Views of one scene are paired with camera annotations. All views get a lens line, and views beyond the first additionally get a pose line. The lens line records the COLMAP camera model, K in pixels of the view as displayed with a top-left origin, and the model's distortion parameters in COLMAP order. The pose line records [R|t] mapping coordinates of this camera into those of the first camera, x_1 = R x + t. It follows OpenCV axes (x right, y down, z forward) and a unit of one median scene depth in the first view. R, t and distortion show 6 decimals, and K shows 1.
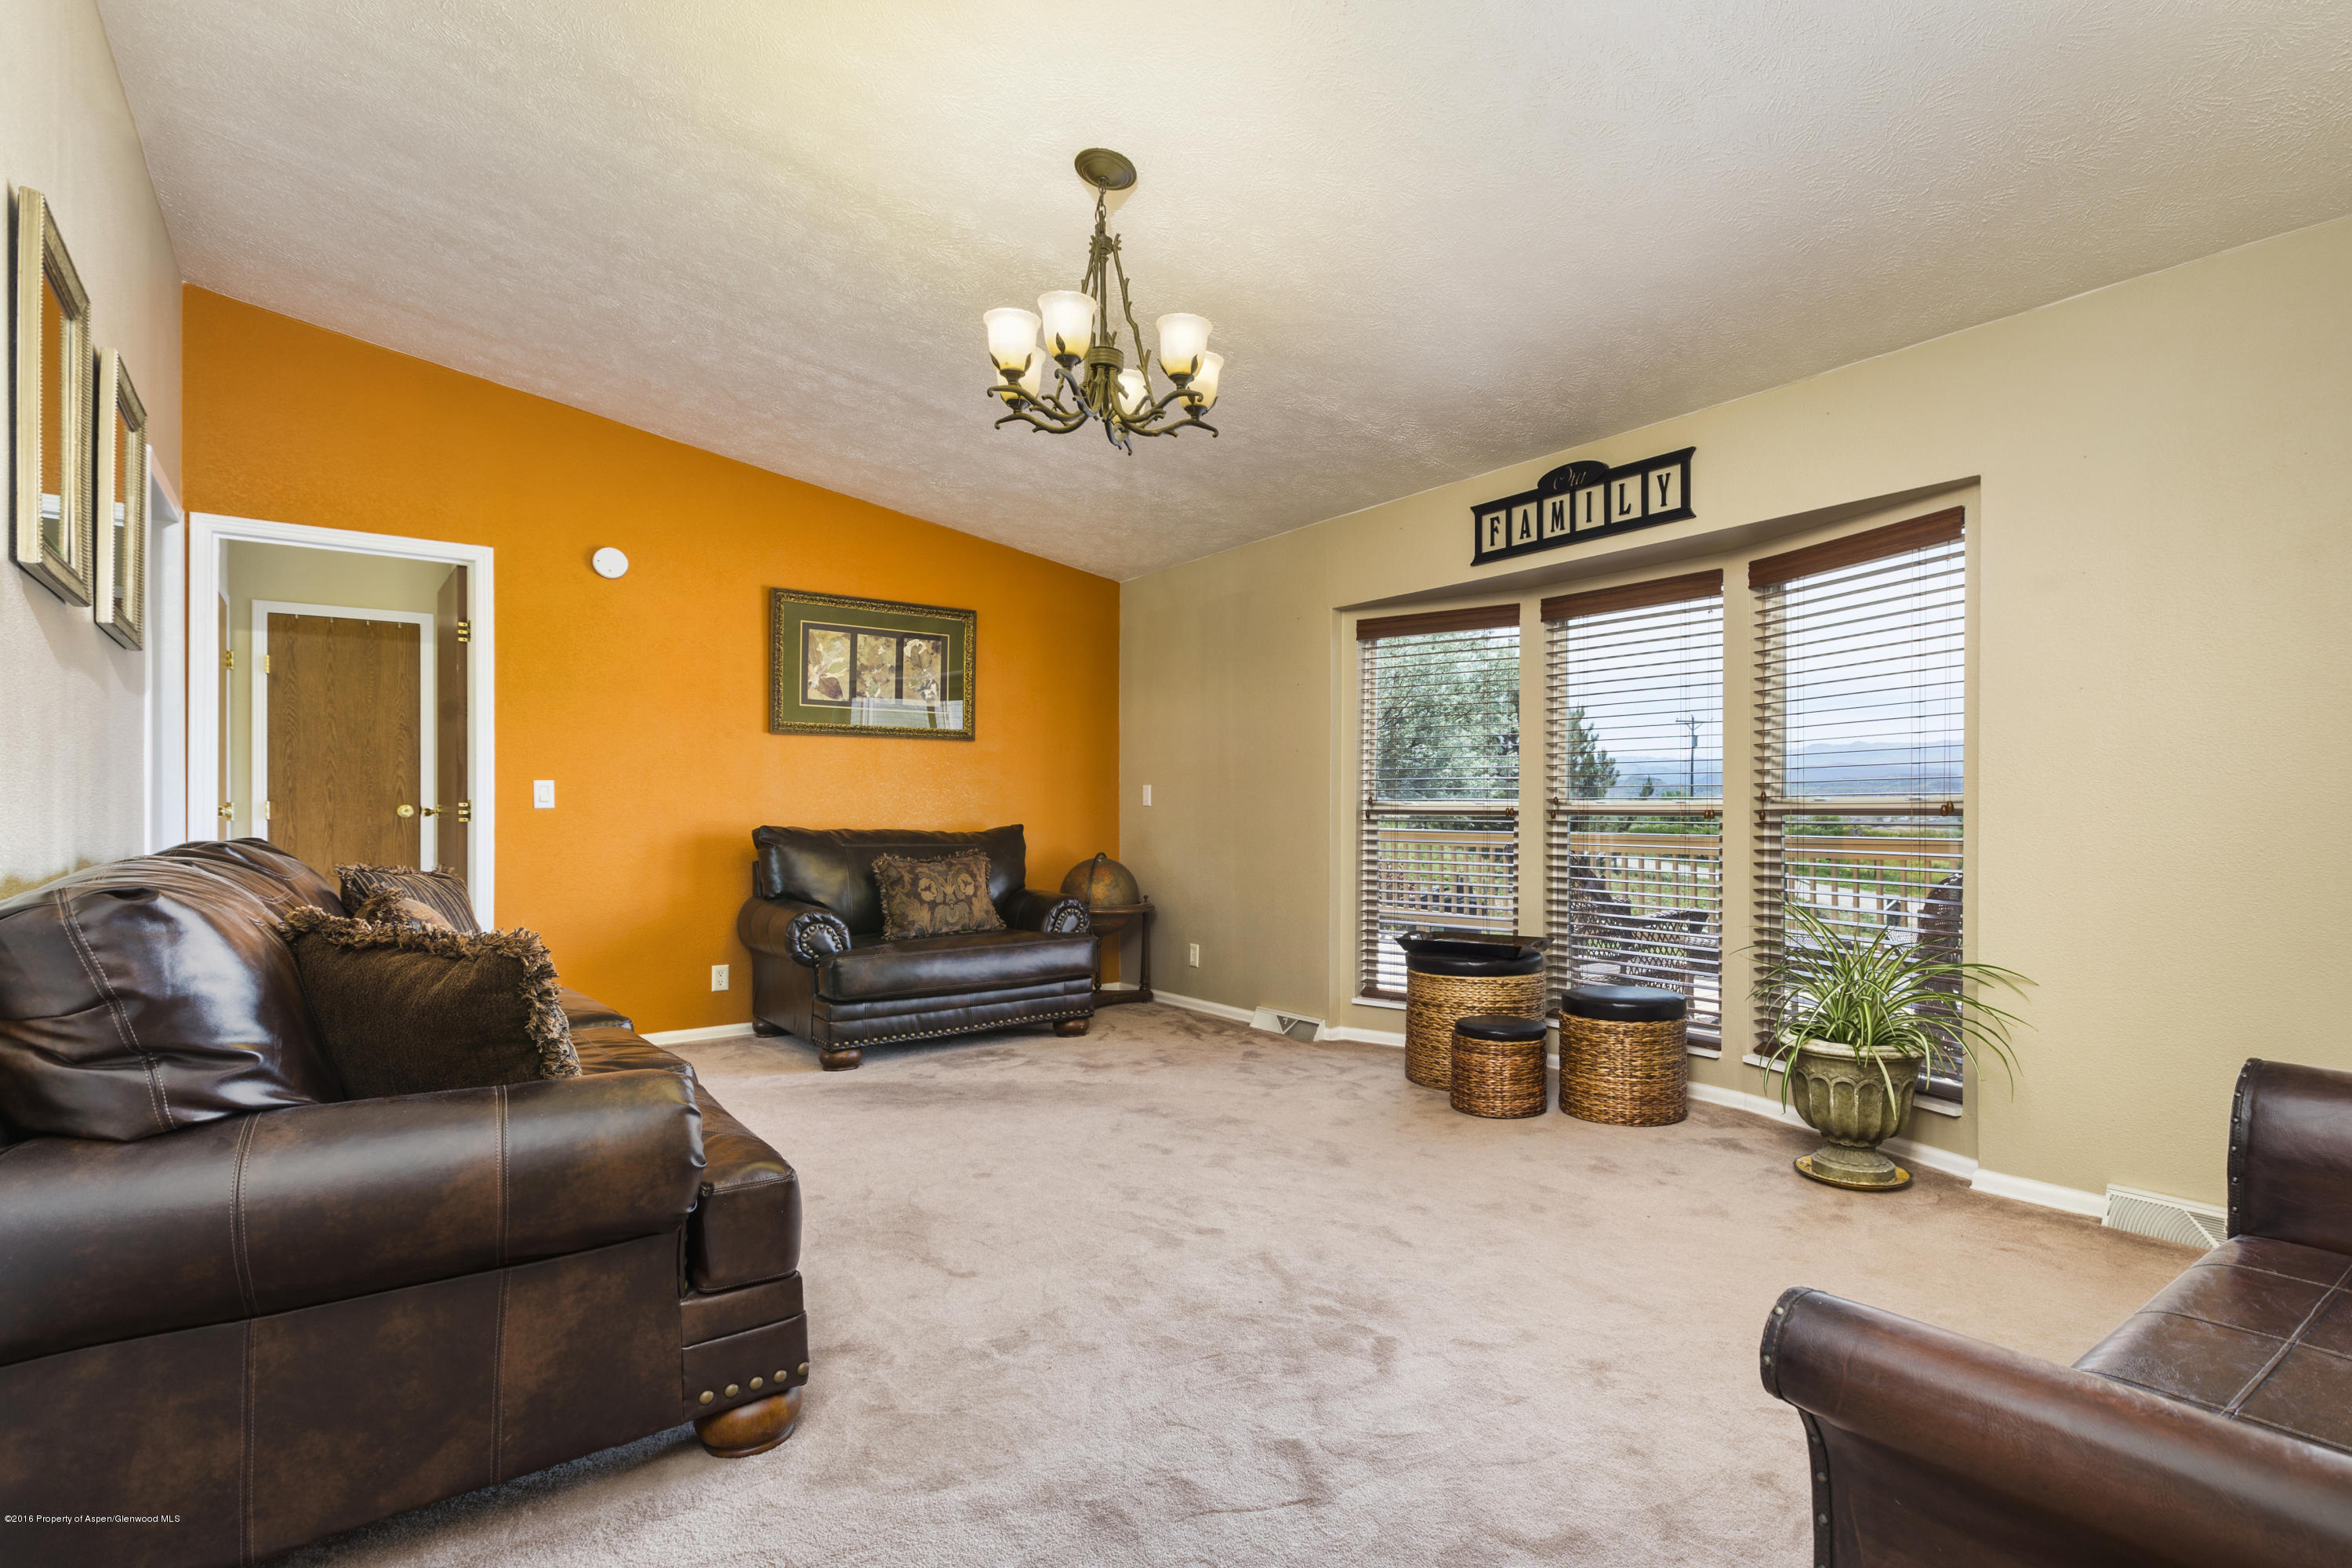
lens RADIAL K [[1216.1, 0, 1184.4], [0, 1216.1, 800.1], [0, 0, 1]] dist [0.007186, -0.002754]
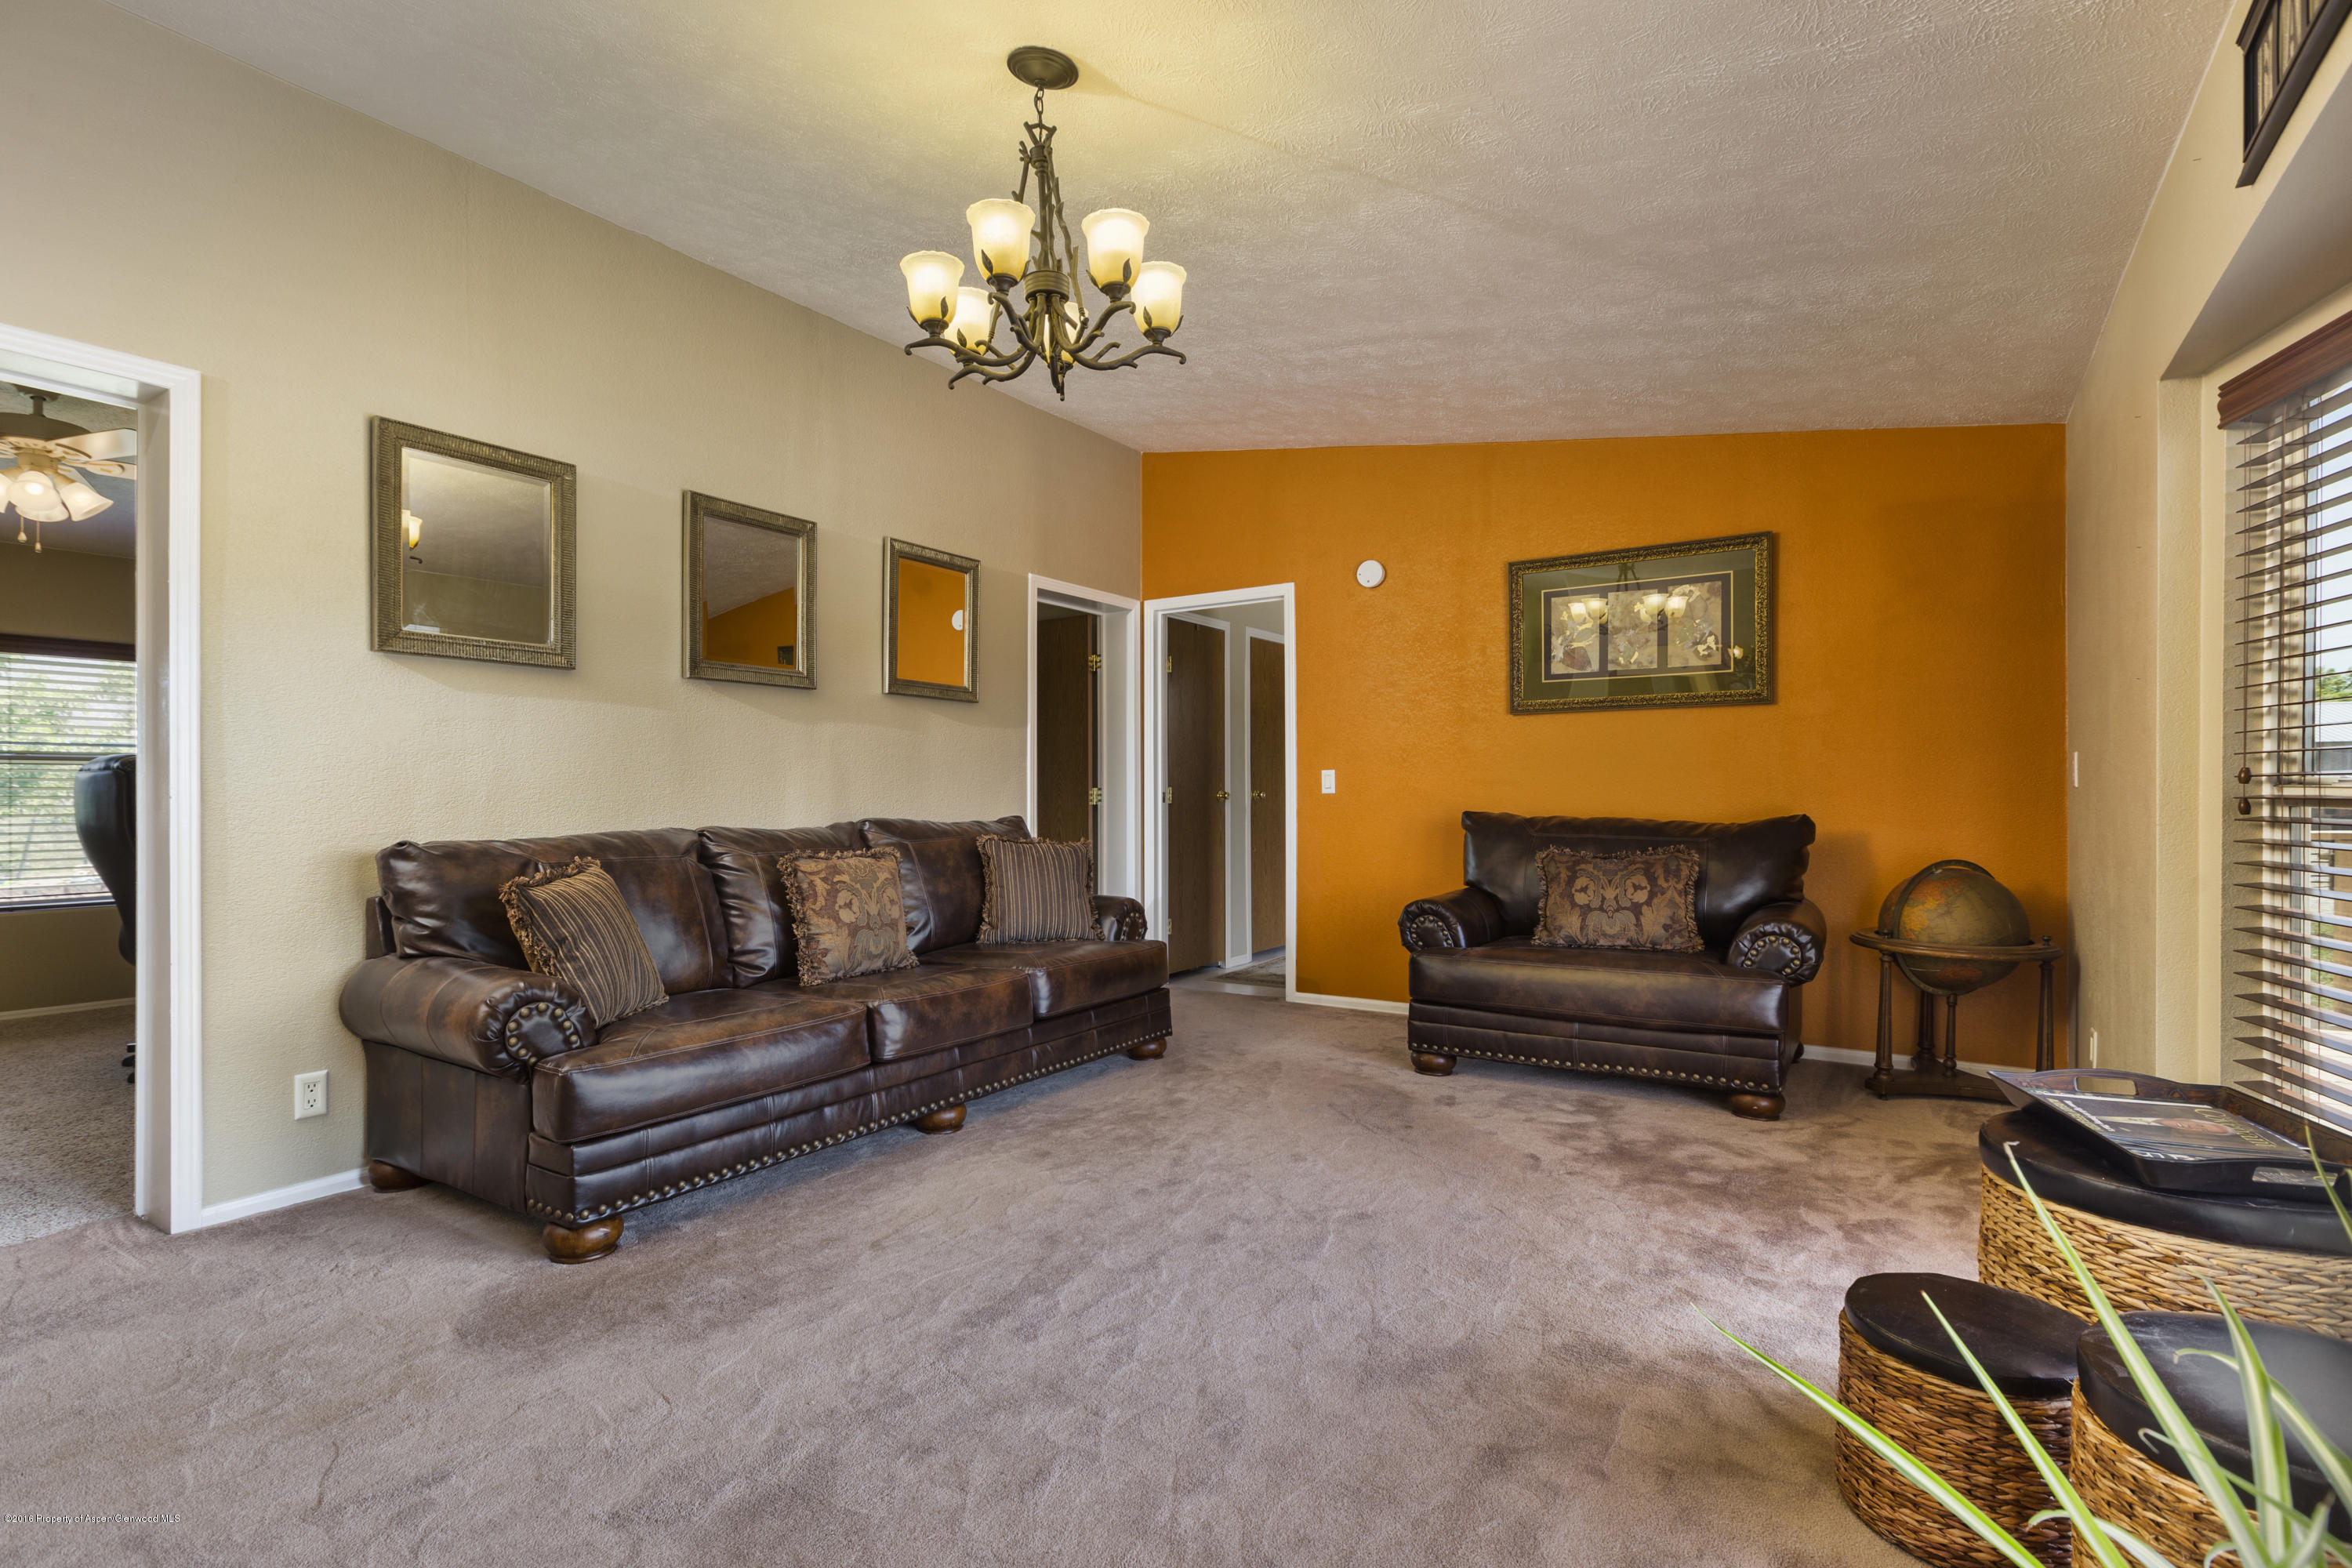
lens RADIAL K [[1084.6, 0, 1178.3], [0, 1084.6, 788.3], [0, 0, 1]] dist [-0.014764, -0.000076]
pose [[0.327290, -0.004676, -0.944913, 0.398942], [0.010518, 0.999944, -0.001305, 0.001363], [0.944866, -0.009511, 0.327320, 0.493991]]
